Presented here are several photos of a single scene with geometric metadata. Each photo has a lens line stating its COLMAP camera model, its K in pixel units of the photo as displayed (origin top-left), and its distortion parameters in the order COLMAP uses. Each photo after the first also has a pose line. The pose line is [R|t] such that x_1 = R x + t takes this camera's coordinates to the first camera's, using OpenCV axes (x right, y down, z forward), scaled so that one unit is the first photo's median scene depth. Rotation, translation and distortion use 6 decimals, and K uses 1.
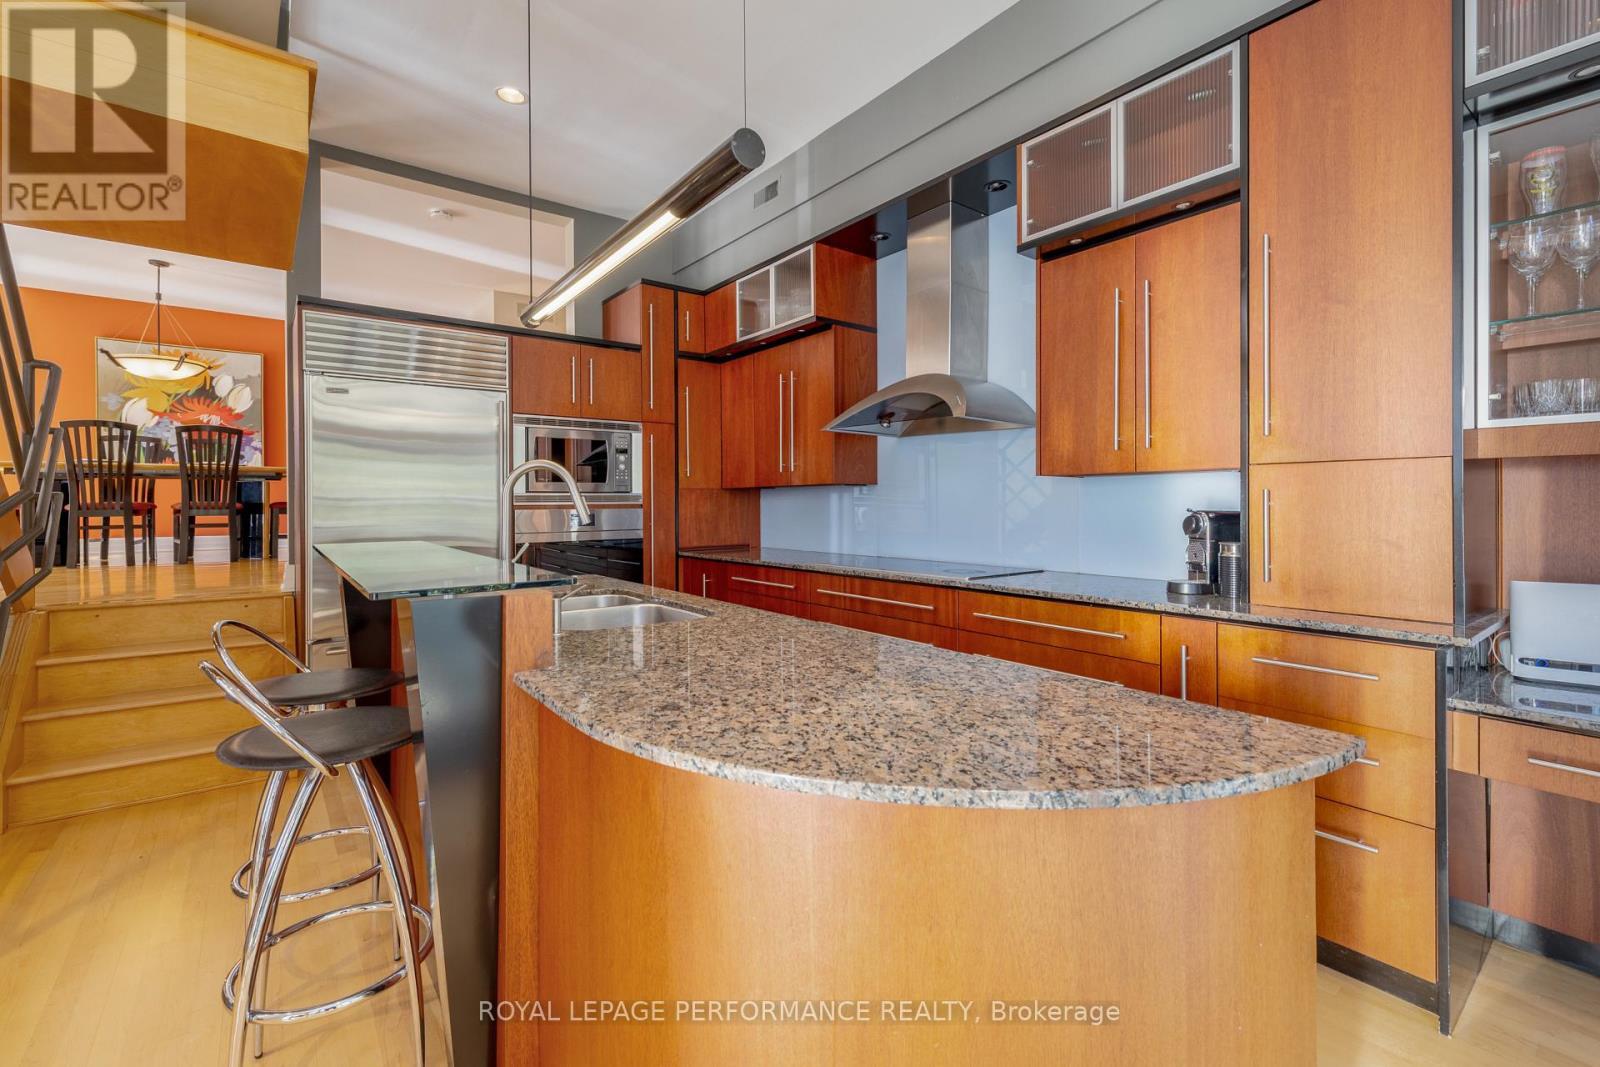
lens RADIAL K [[693.5, 0, 796.6], [0, 693.5, 503.4], [0, 0, 1]] dist [0.000292, -0.000960]
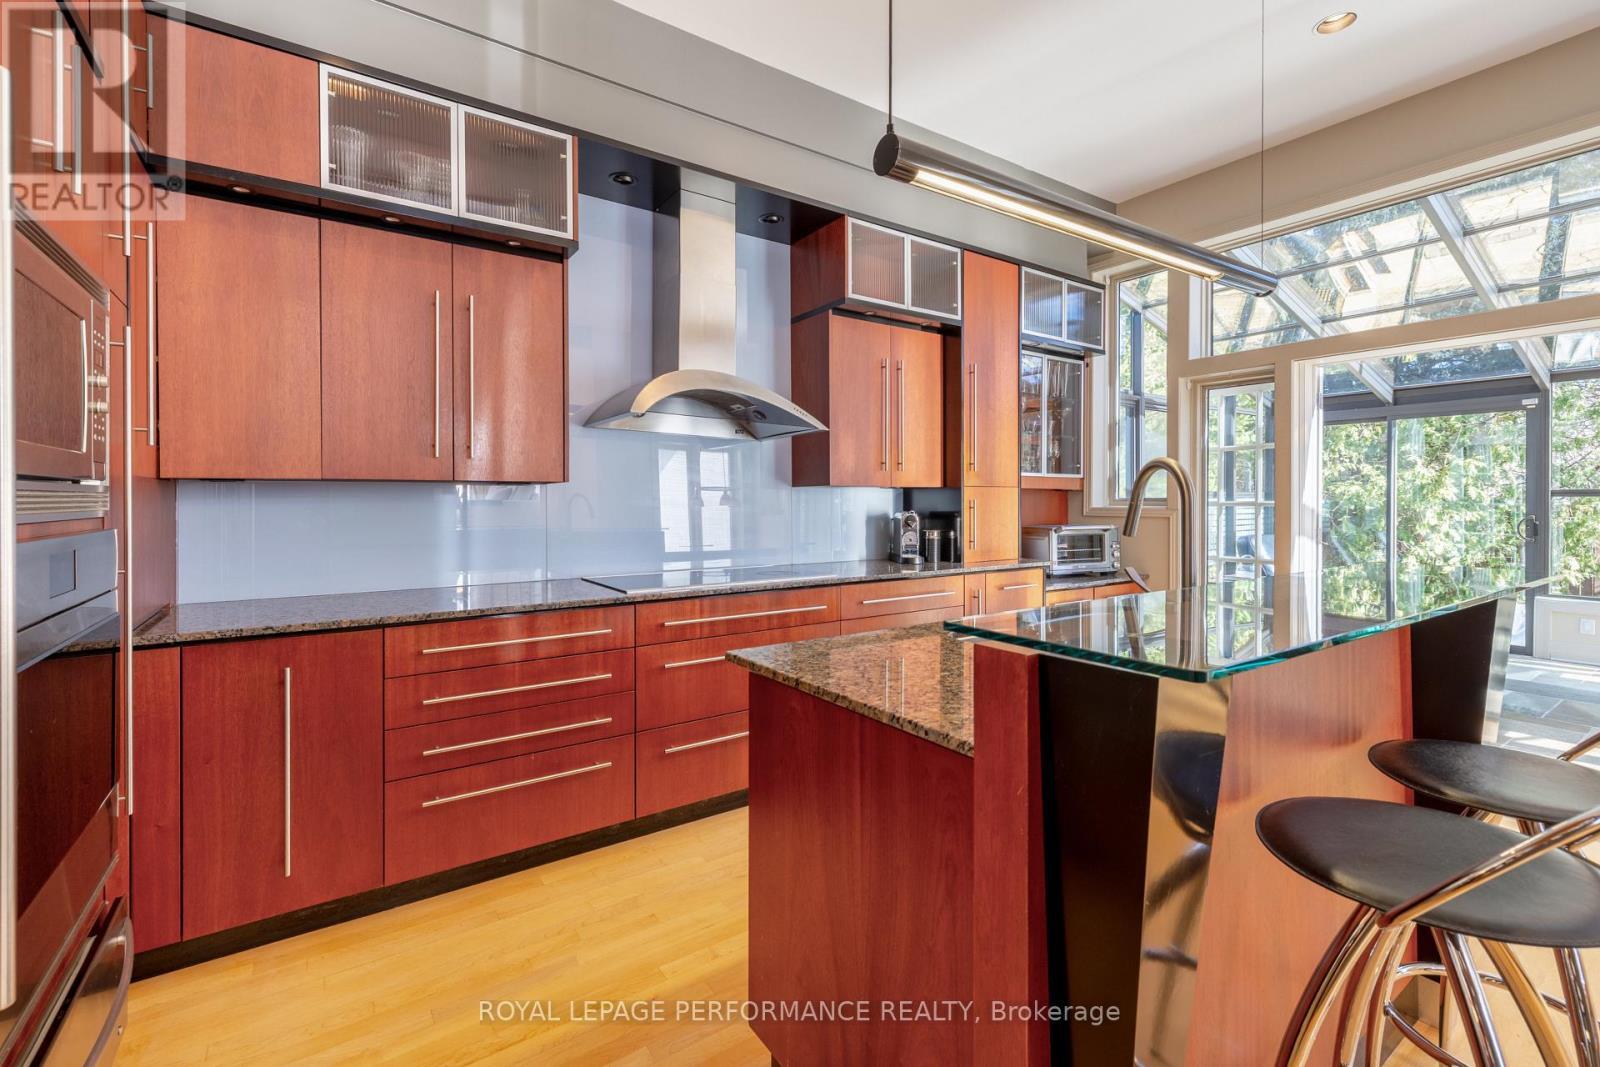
lens RADIAL K [[585.6, 0, 799.6], [0, 585.6, 507.7], [0, 0, 1]] dist [0.000112, -0.000075]
pose [[0.132962, -0.001215, 0.991120, -0.491576], [0.004535, 0.999990, 0.000617, -0.001331], [-0.991111, 0.004412, 0.132966, 0.649269]]
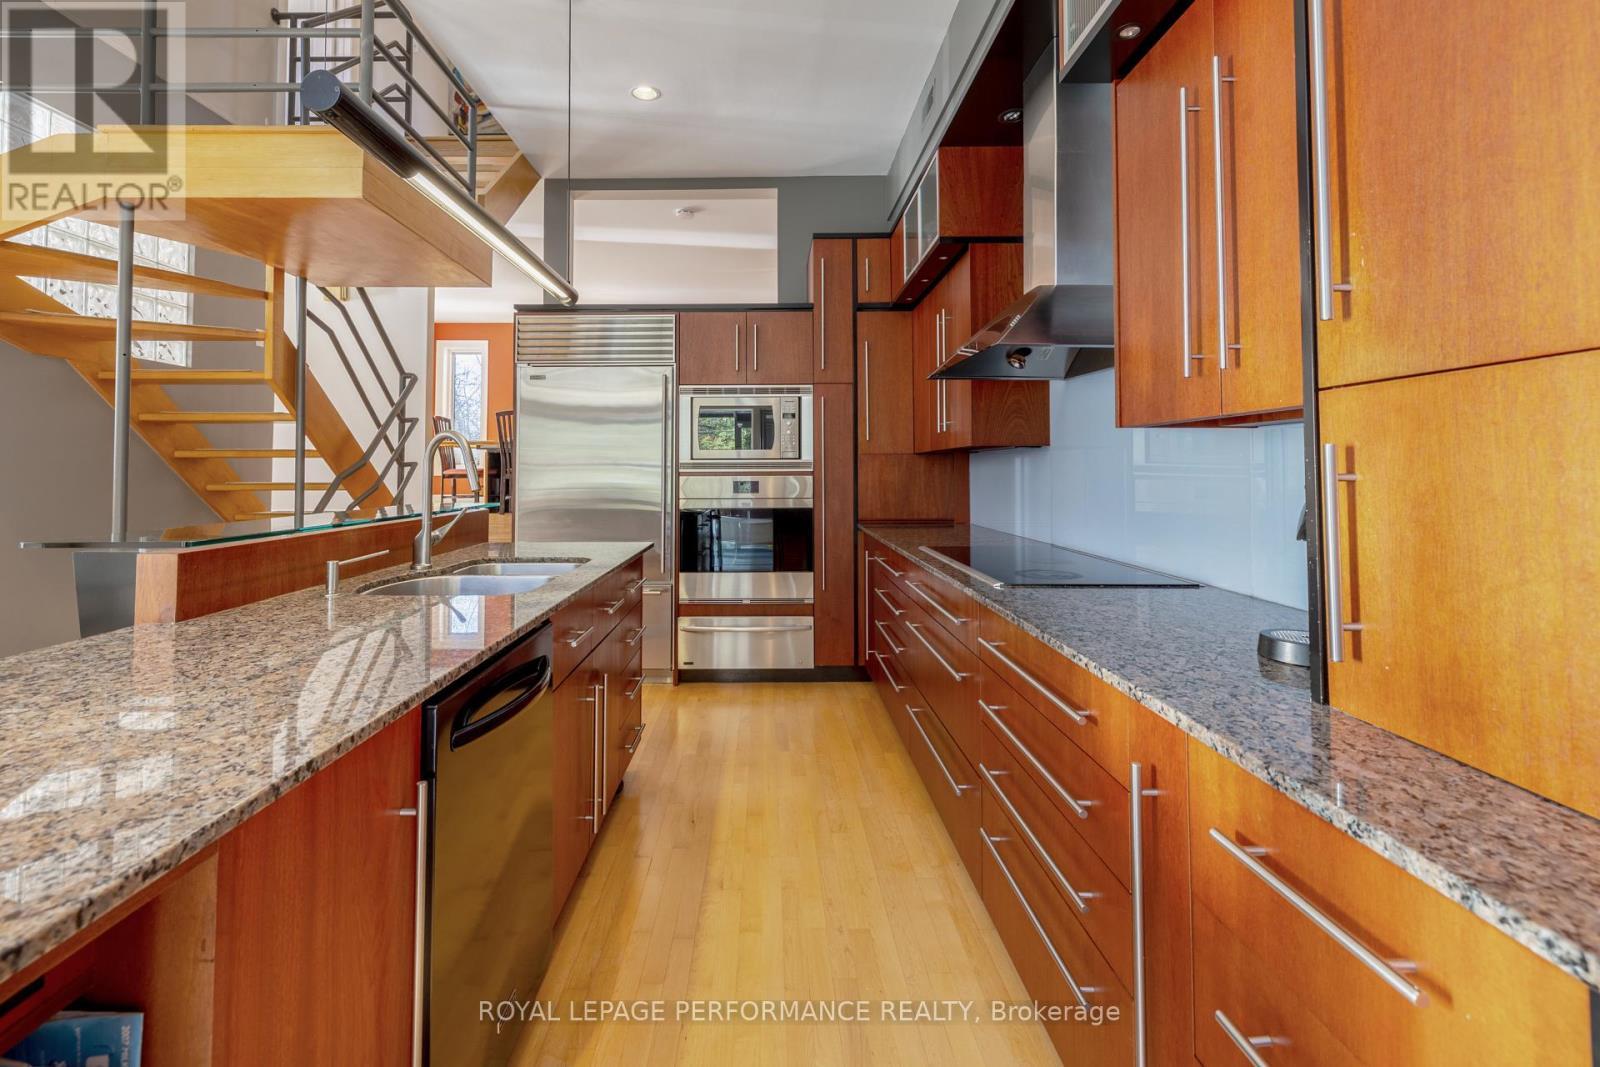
lens RADIAL K [[708.9, 0, 797.2], [0, 708.9, 441.0], [0, 0, 1]] dist [-0.000648, -0.000130]
pose [[0.787516, -0.022778, -0.615873, 0.364471], [-0.001636, 0.999236, -0.039048, -0.002312], [0.616292, 0.031758, 0.786877, 0.239082]]
